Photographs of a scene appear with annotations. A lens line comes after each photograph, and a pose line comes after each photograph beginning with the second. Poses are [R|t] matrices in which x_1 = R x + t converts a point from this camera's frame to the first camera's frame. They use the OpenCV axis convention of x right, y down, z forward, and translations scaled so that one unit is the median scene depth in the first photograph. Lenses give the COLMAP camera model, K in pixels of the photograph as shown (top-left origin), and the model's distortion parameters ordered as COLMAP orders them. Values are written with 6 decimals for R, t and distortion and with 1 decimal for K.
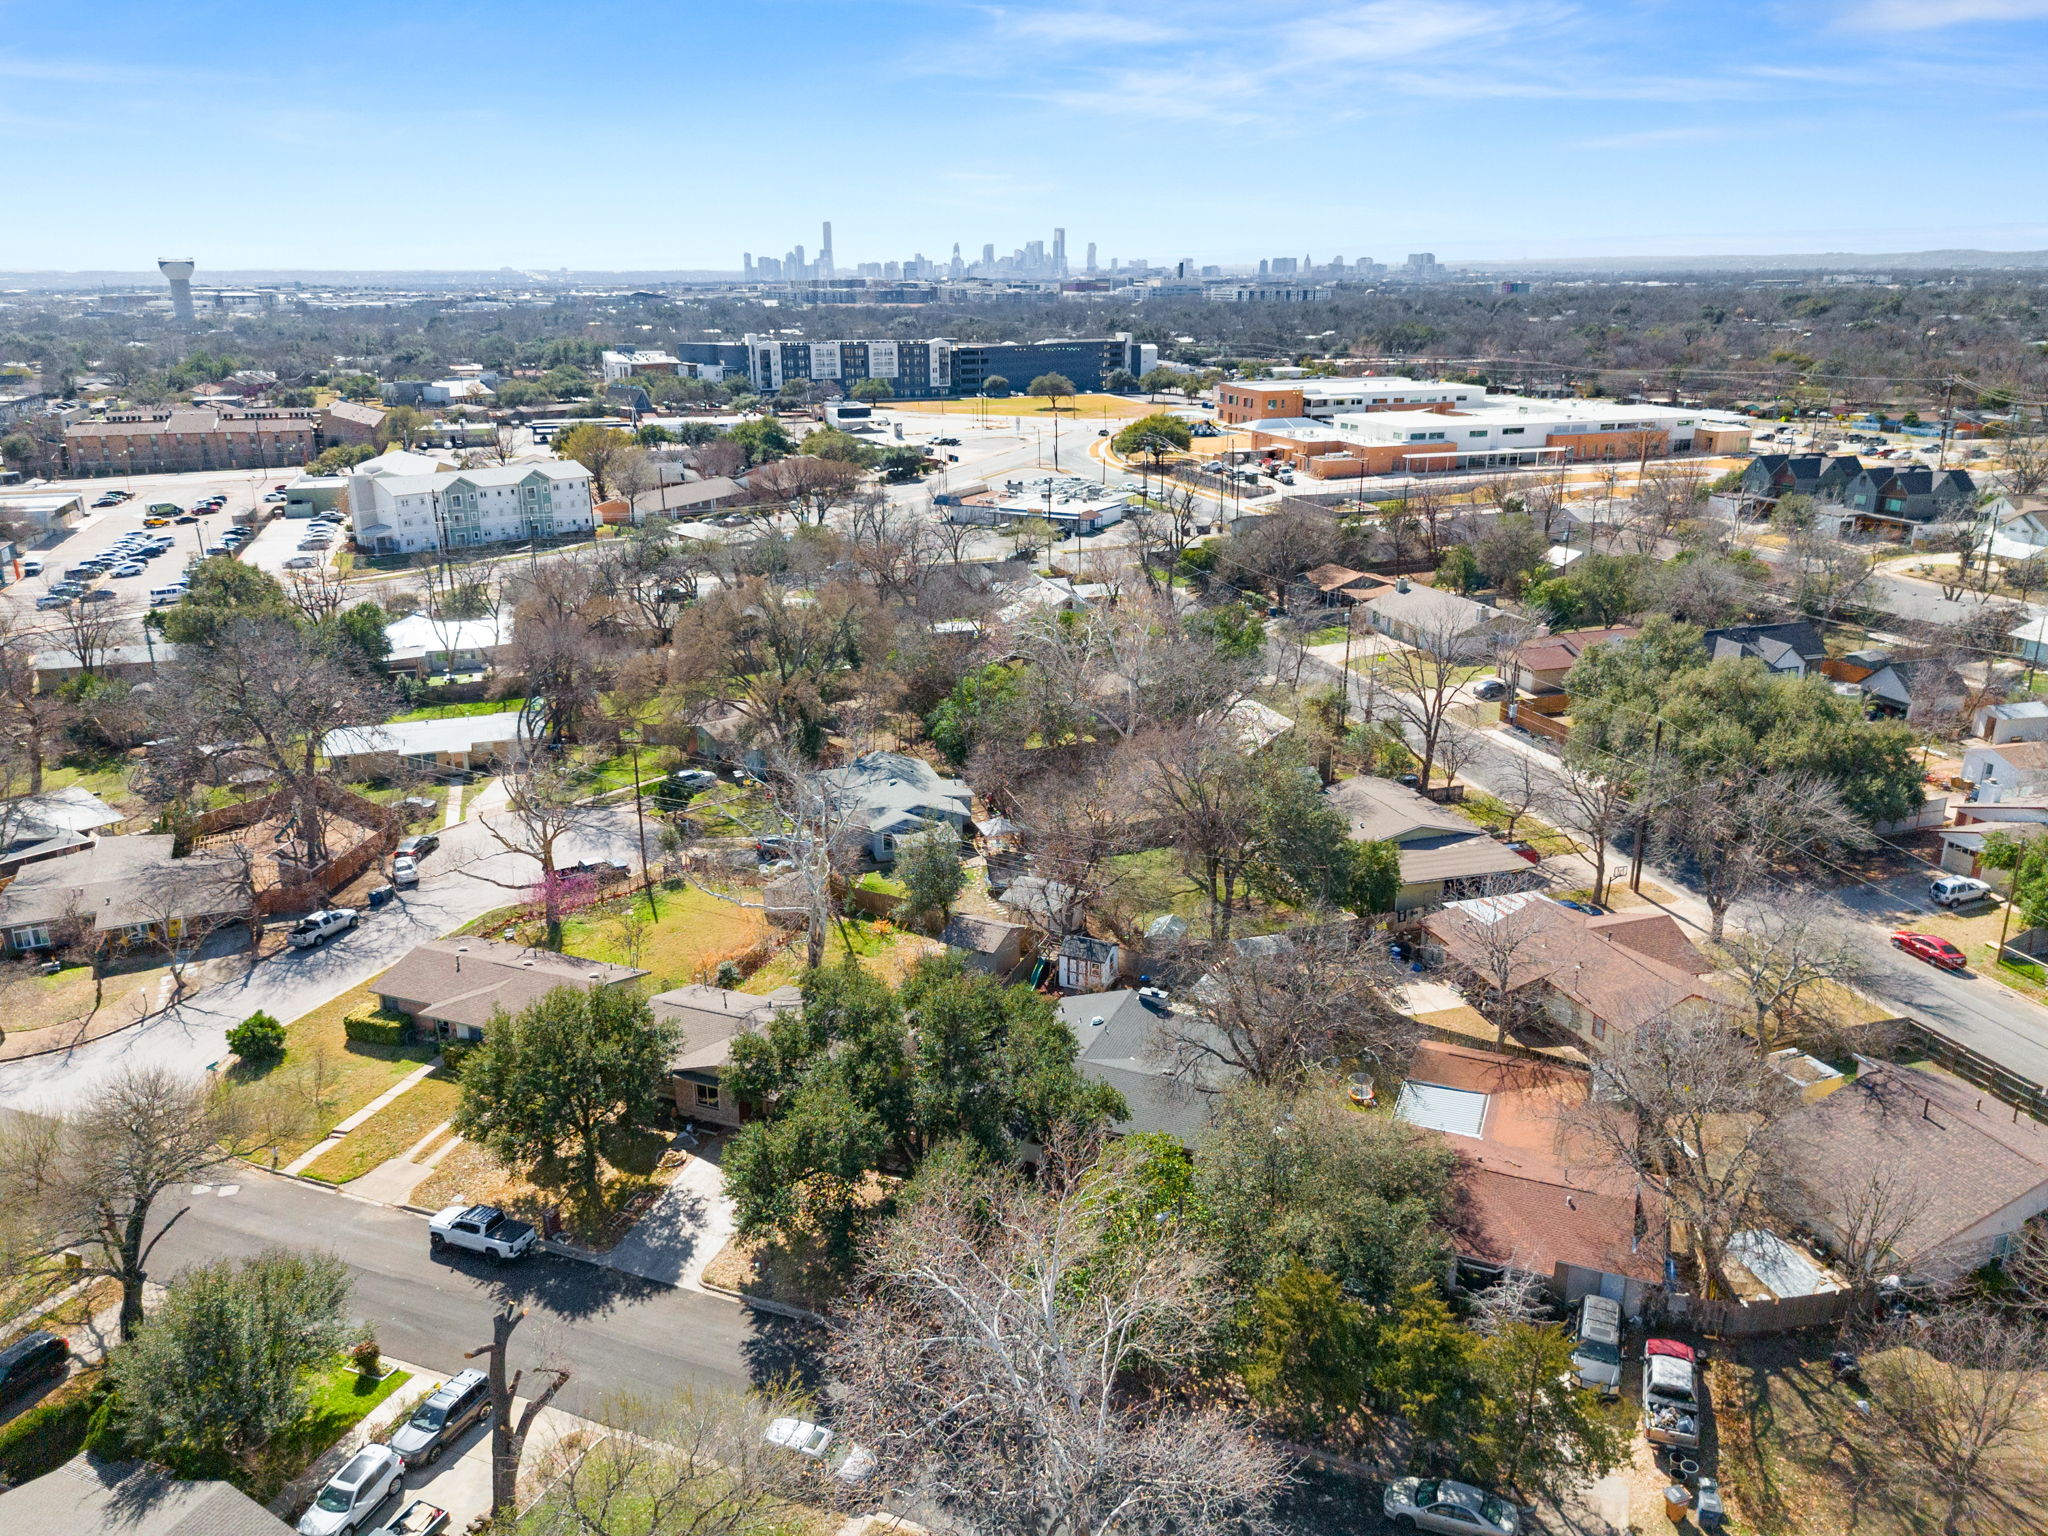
lens RADIAL K [[1461.2, 0, 1024.0], [0, 1461.2, 768.0], [0, 0, 1]] dist [0.072572, -0.068302]
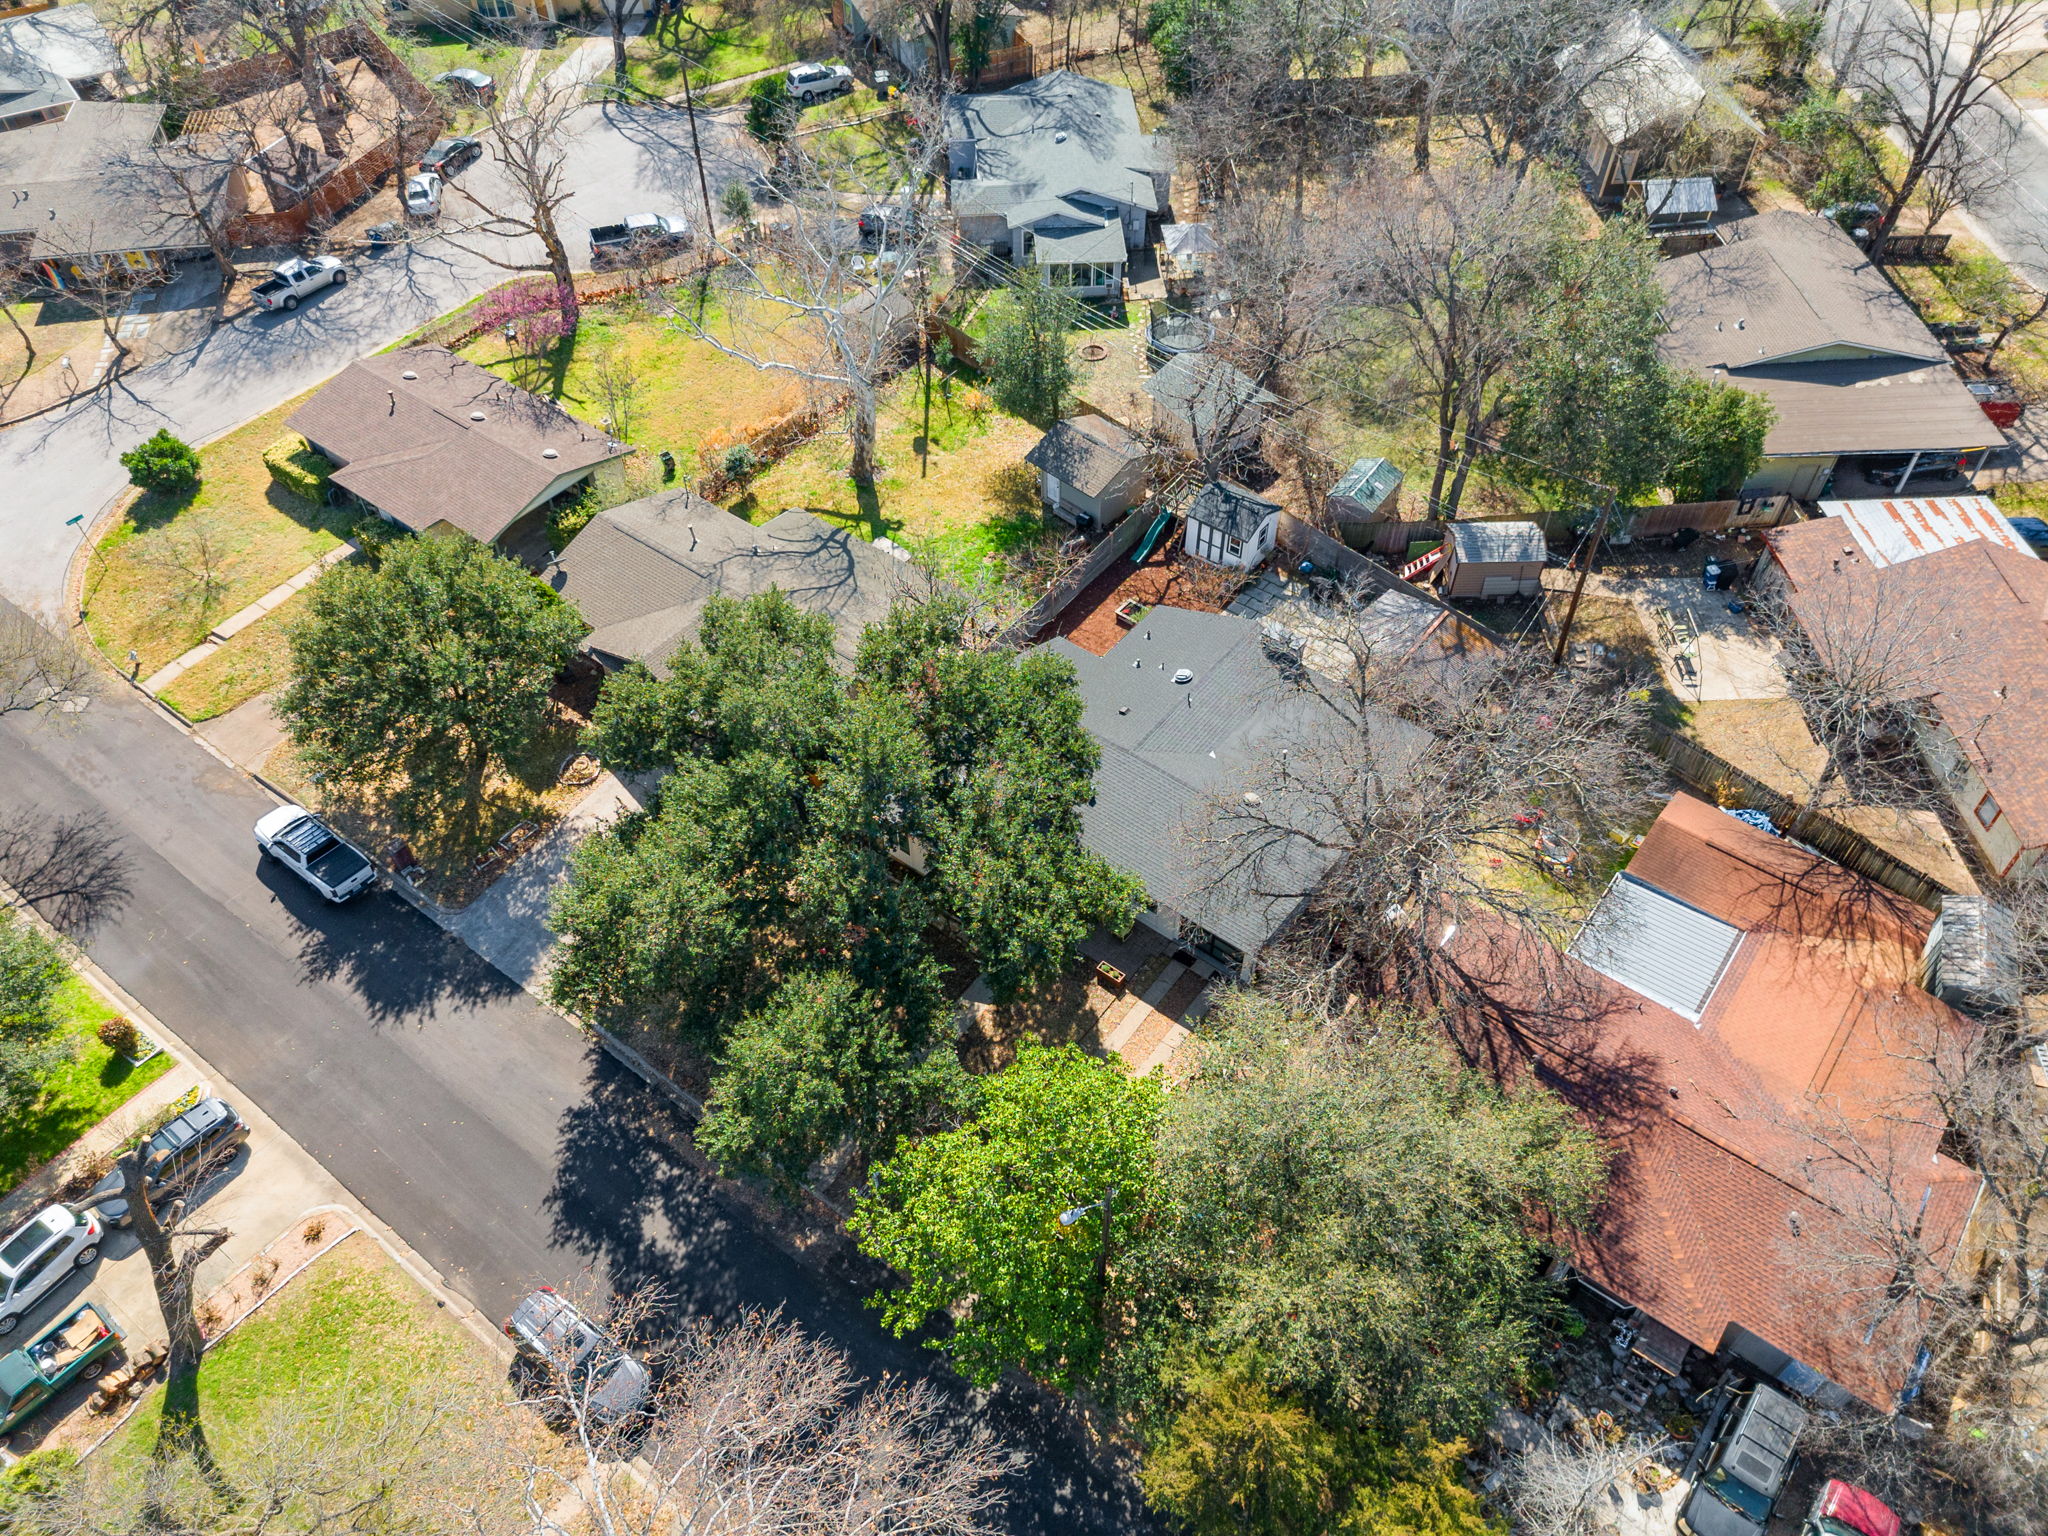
lens RADIAL K [[1461.2, 0, 1024.0], [0, 1461.2, 768.0], [0, 0, 1]] dist [0.072572, -0.068302]
pose [[0.966847, 0.190503, -0.170045, 0.083881], [-0.080357, 0.859063, 0.505523, -0.104667], [0.242383, -0.475099, 0.845891, 0.319828]]
